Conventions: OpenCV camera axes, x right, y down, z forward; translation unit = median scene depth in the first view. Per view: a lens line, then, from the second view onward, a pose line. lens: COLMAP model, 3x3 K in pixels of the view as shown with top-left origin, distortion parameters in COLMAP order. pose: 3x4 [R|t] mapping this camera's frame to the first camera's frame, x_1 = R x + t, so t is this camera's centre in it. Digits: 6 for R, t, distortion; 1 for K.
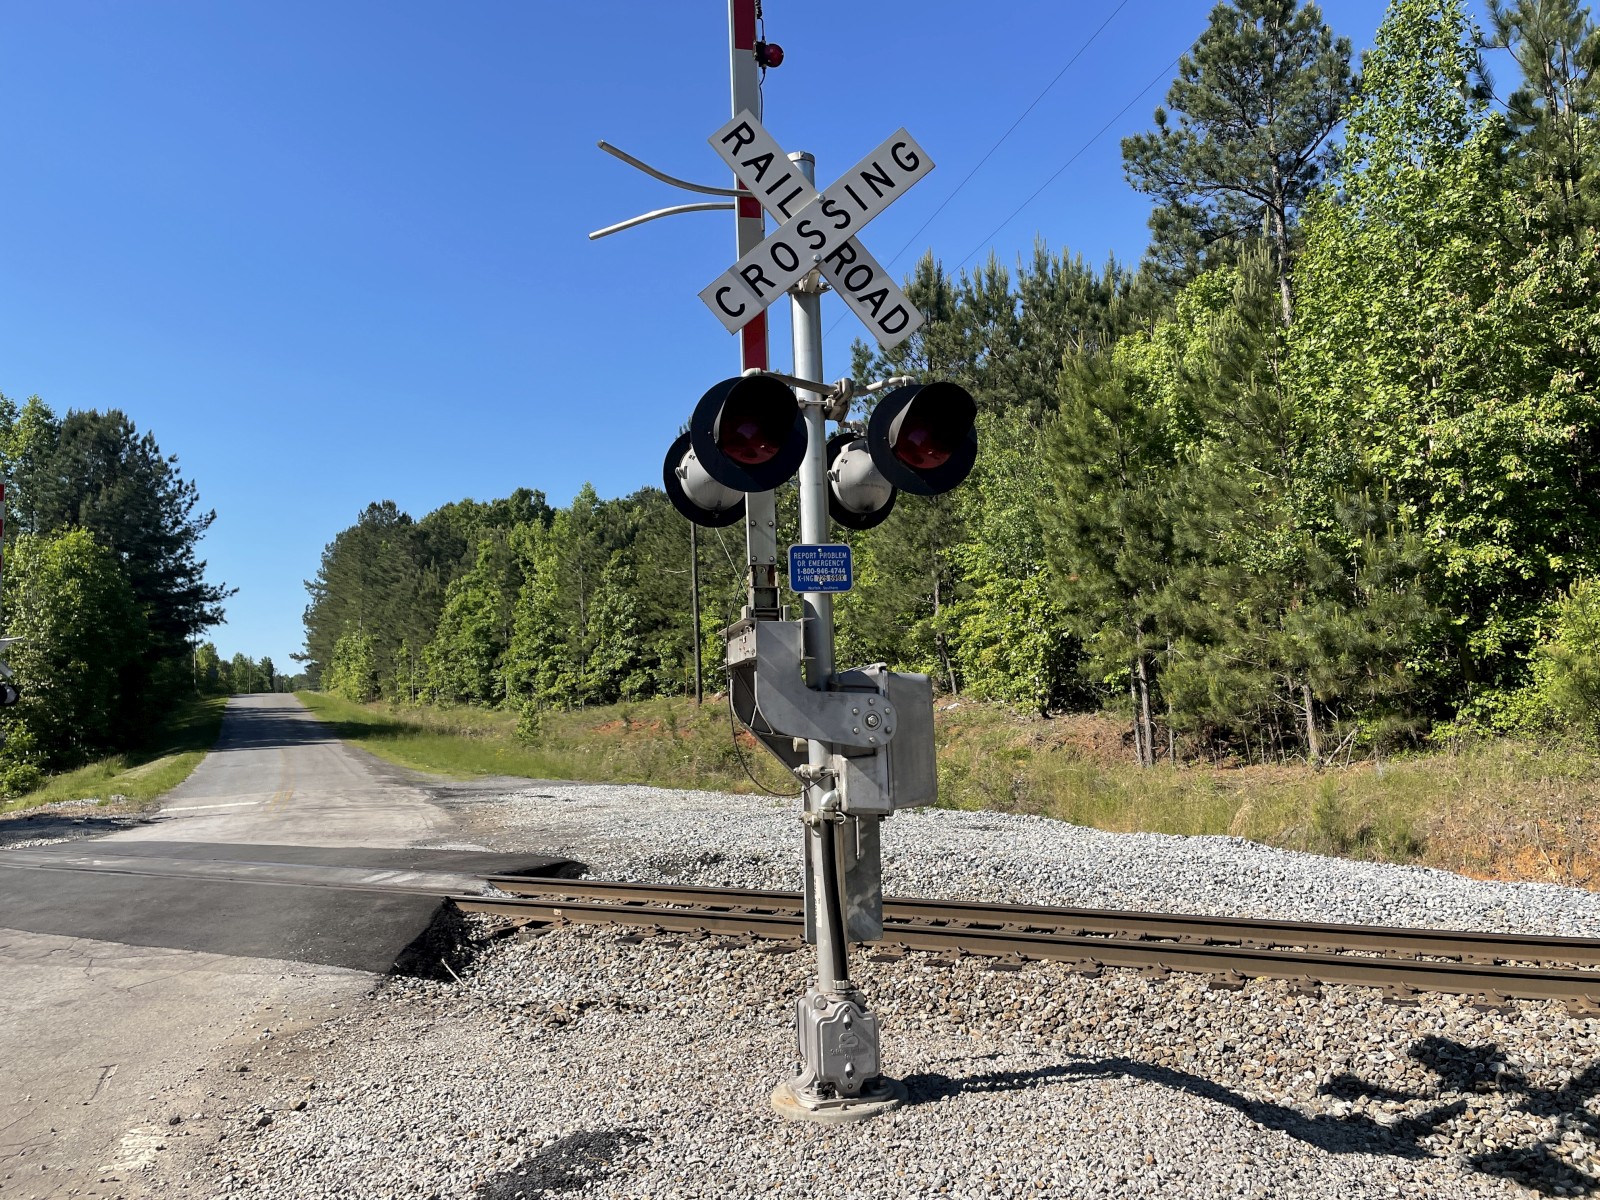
lens RADIAL K [[1213.5, 0, 808.1], [0, 1213.5, 604.6], [0, 0, 1]] dist [0.103129, -0.144052]
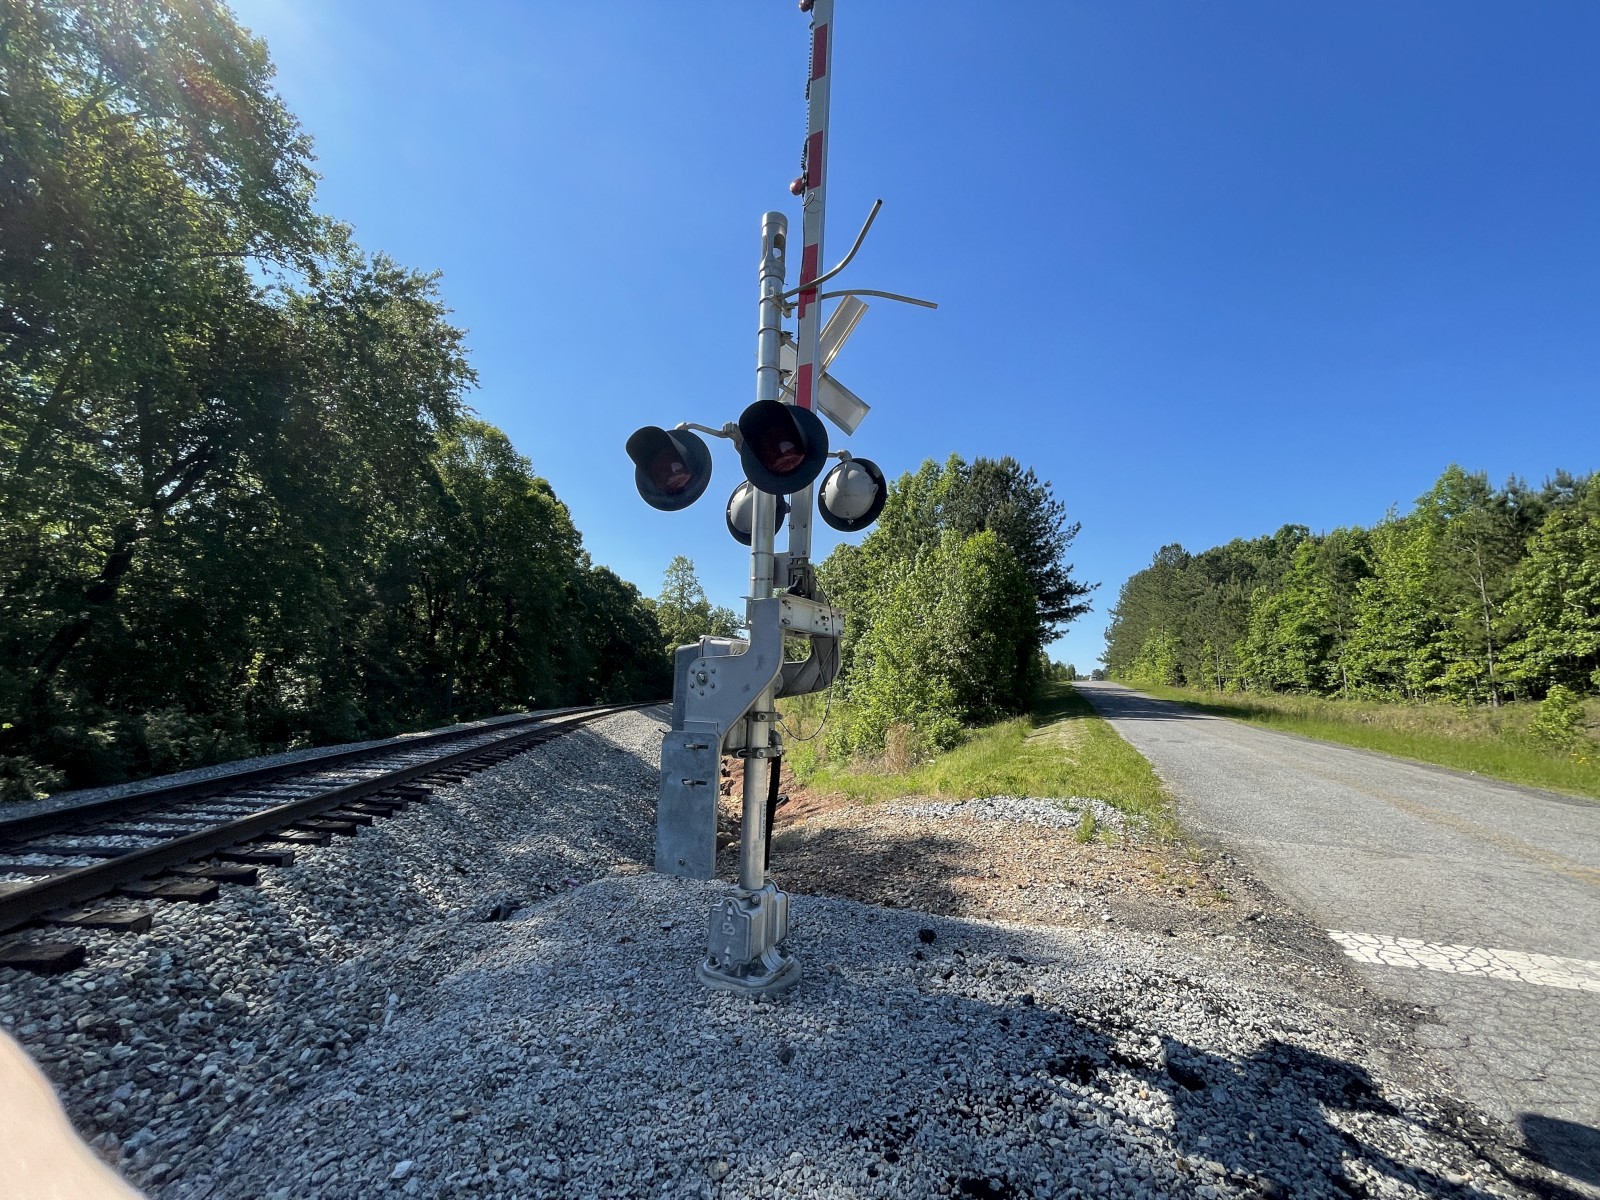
lens RADIAL K [[648.2, 0, 804.9], [0, 648.2, 595.0], [0, 0, 1]] dist [-0.001487, -0.000049]
pose [[0.701793, -0.051931, -0.710486, -0.273302], [0.002924, 0.997541, -0.070025, 0.053867], [0.712375, 0.047066, 0.700219, 0.441722]]
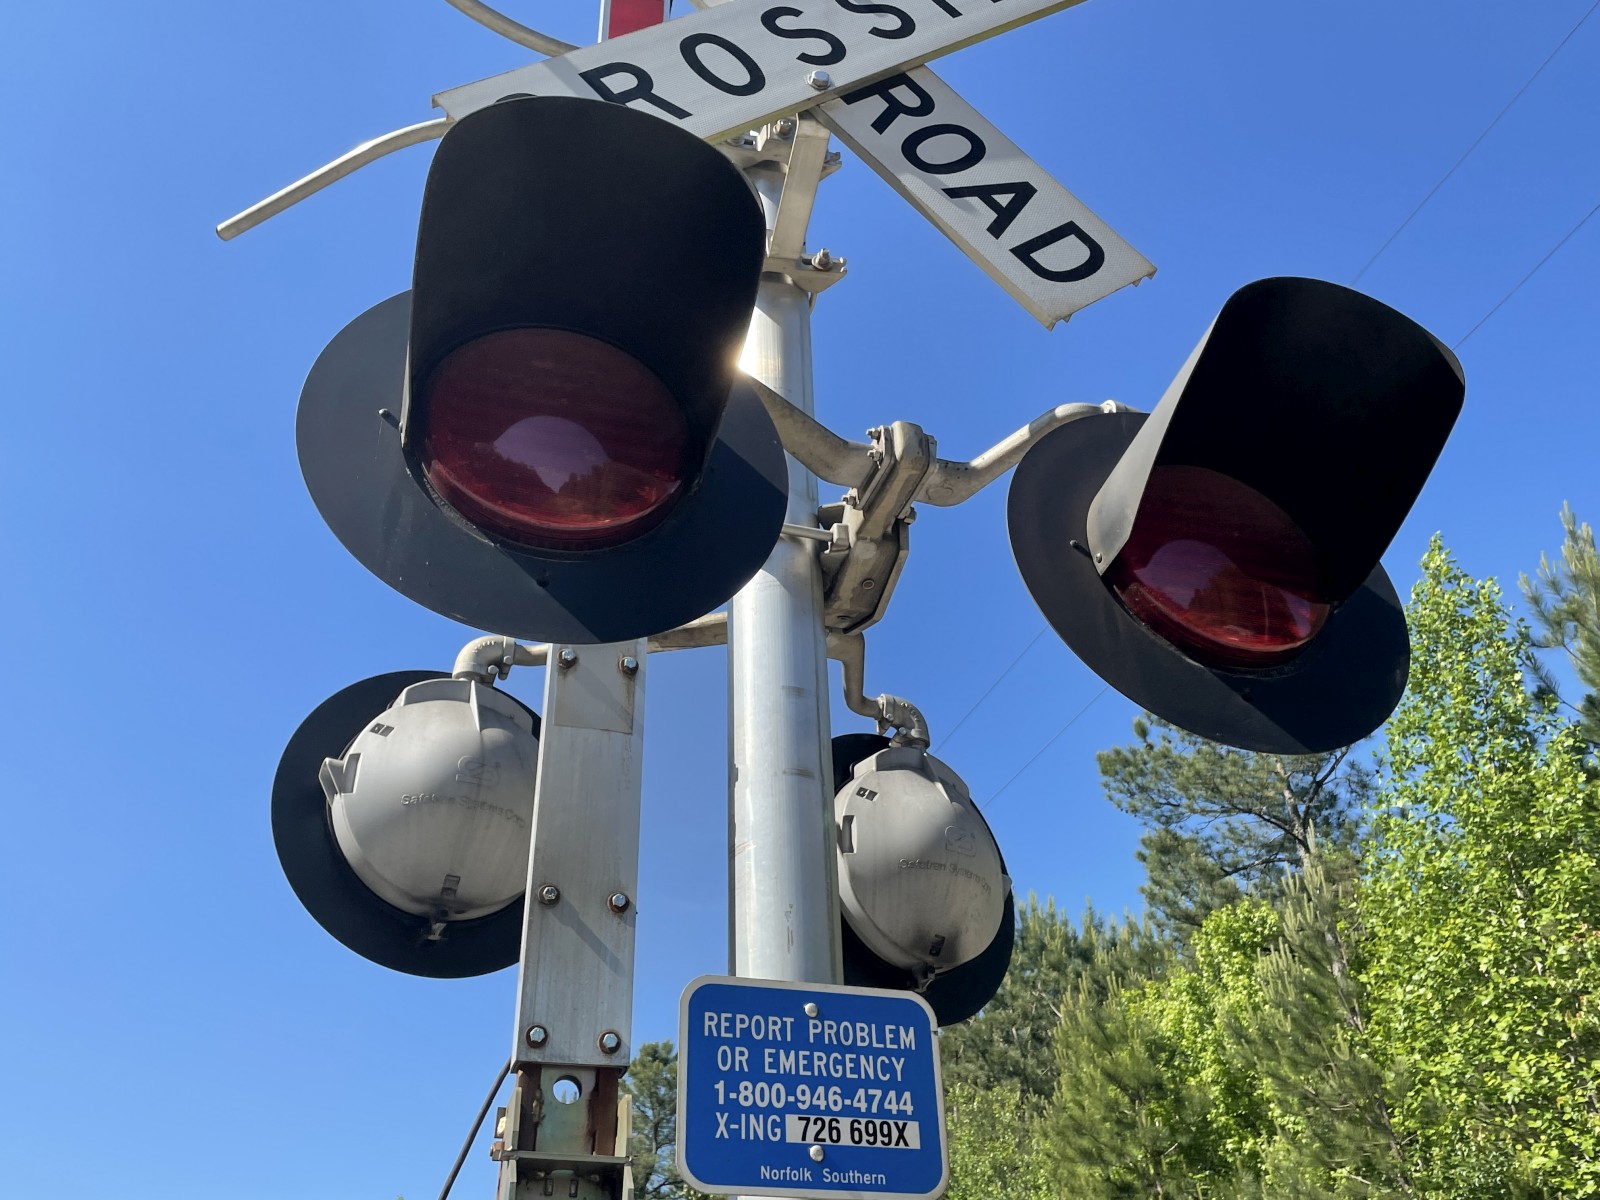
lens RADIAL K [[1397.9, 0, 800.0], [0, 1397.9, 600.0], [0, 0, 1]] dist [0.126057, -0.145853]
pose [[0.997641, 0.044768, 0.052046, -0.001111], [-0.013464, 0.870994, -0.491108, 0.002416], [-0.067318, 0.489249, 0.869542, 0.071589]]
